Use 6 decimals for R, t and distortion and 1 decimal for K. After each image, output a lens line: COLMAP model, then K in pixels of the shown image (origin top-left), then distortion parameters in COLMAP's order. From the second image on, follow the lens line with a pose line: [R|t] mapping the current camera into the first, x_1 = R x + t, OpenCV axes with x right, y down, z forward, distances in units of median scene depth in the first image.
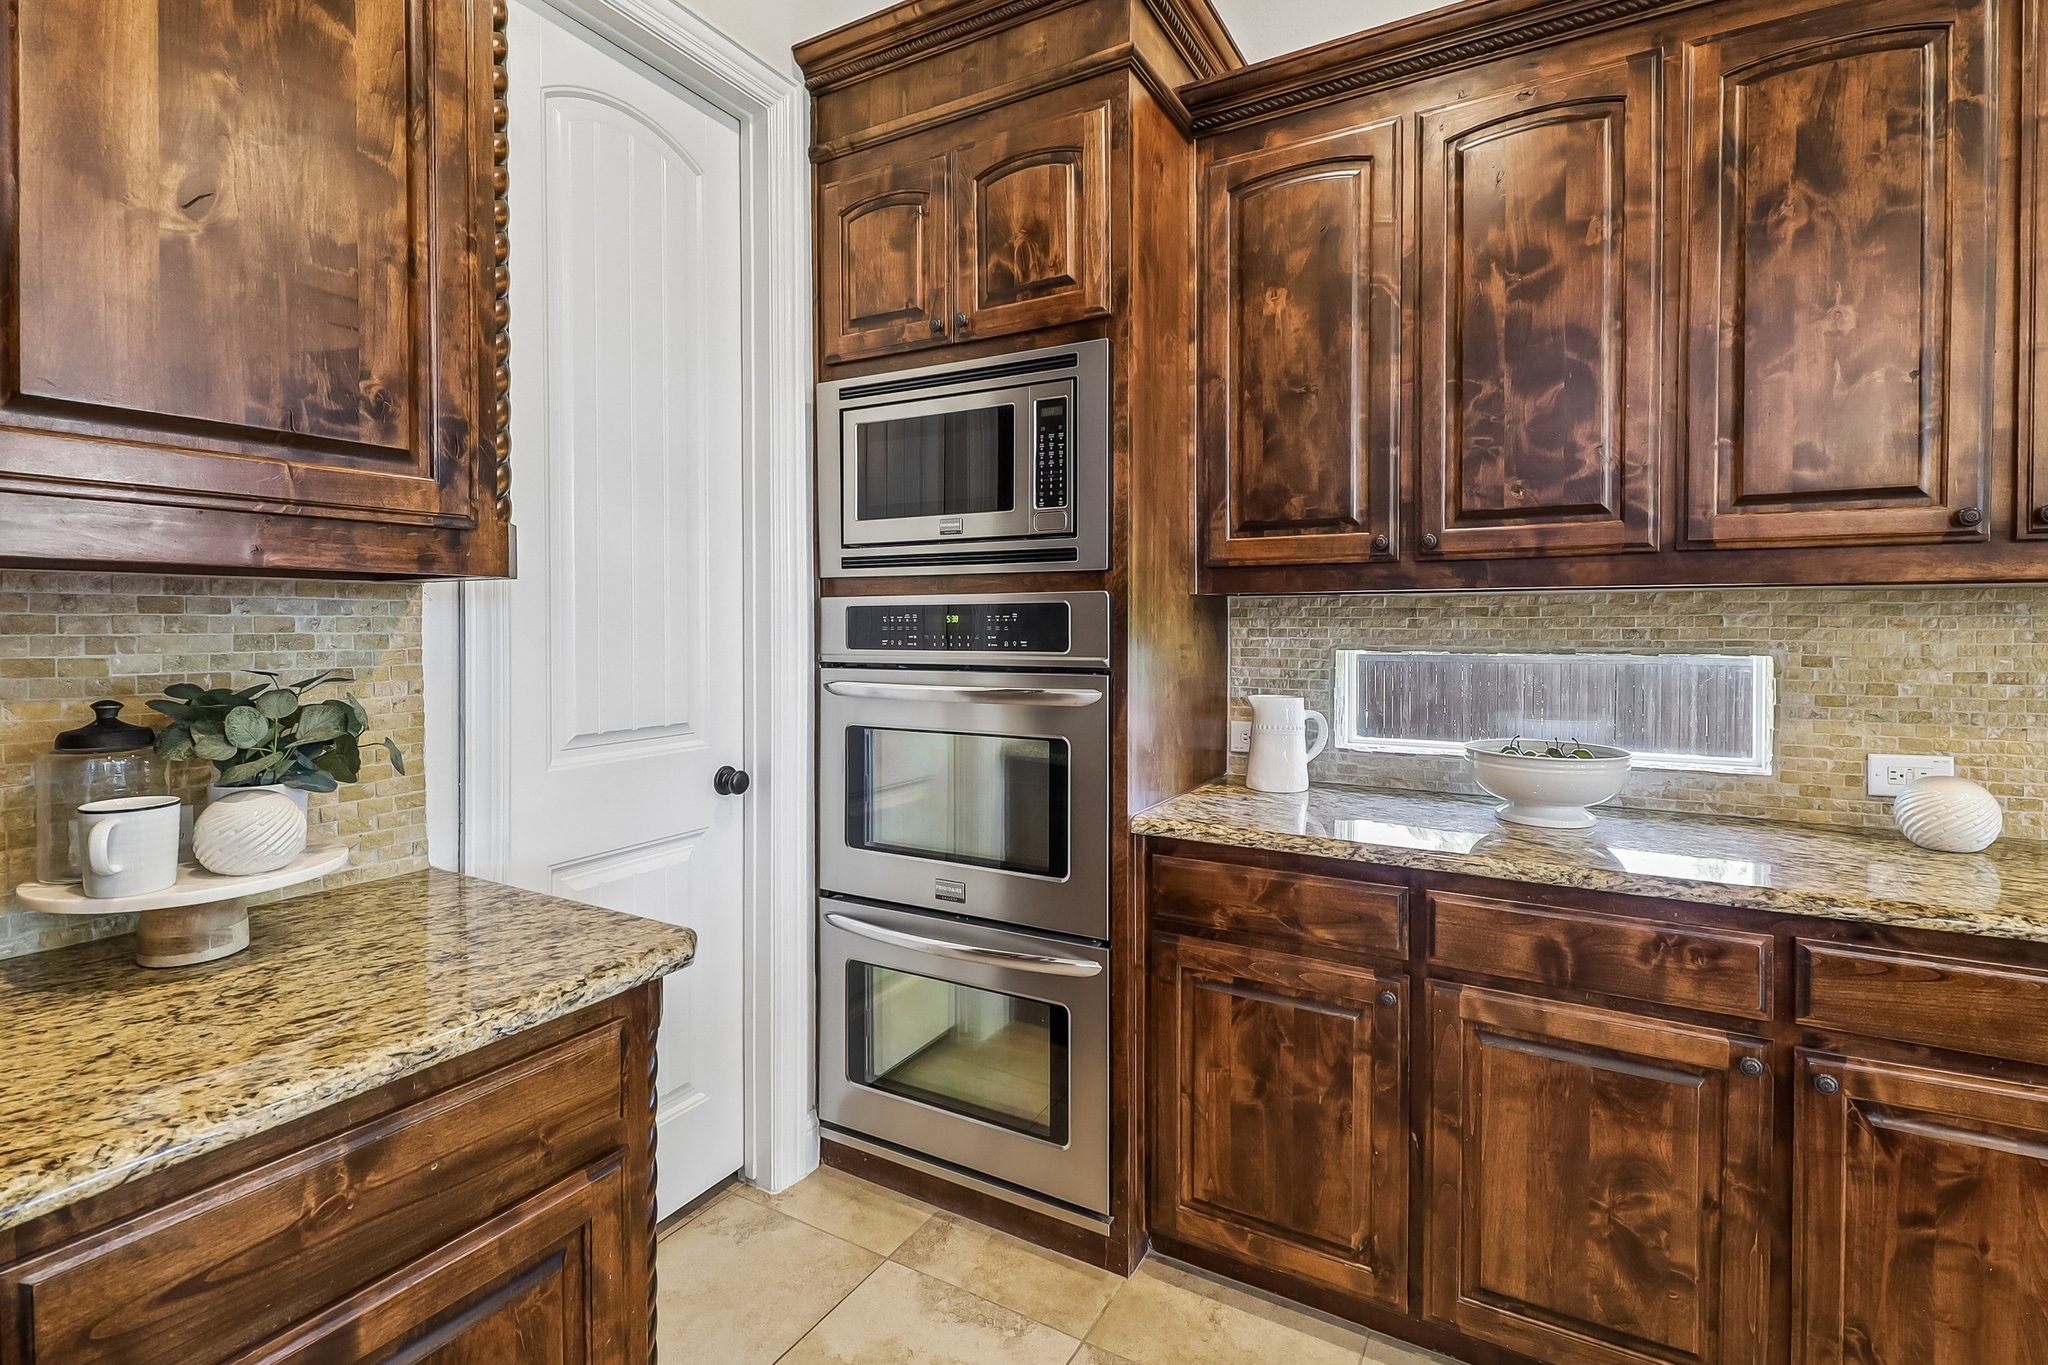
lens RADIAL K [[965.0, 0, 979.8], [0, 965.0, 637.3], [0, 0, 1]] dist [0.009909, -0.009908]
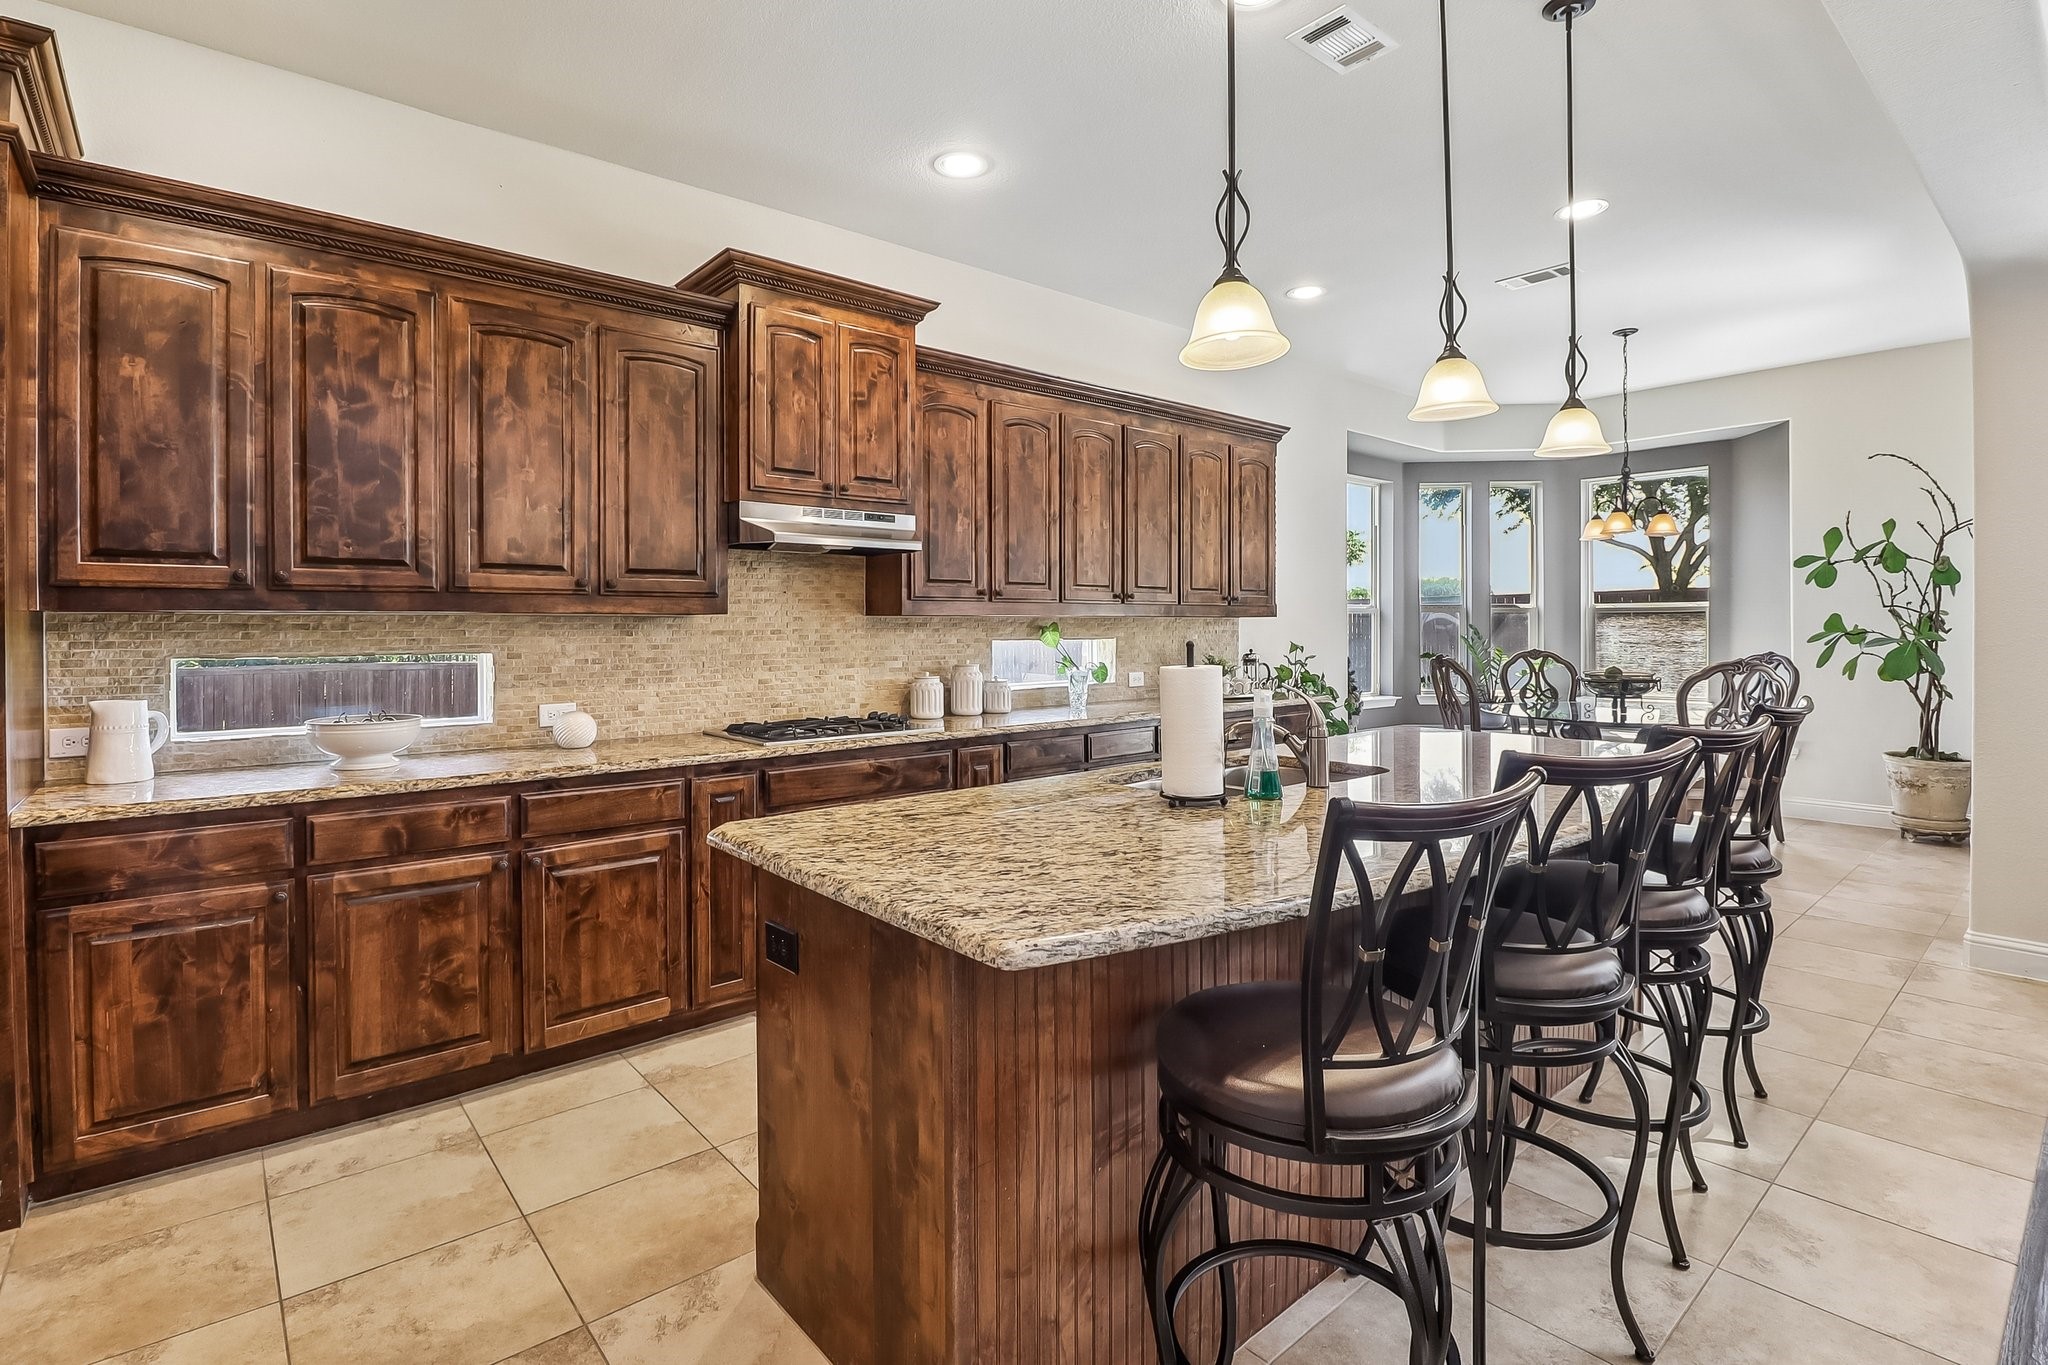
lens RADIAL K [[965.0, 0, 1036.6], [0, 965.0, 631.1], [0, 0, 1]] dist [0.009909, -0.009908]
pose [[0.303827, -0.002639, 0.952724, -0.597510], [0.017935, 0.999835, -0.002950, 0.002573], [-0.952558, 0.017983, 0.303824, -0.508481]]
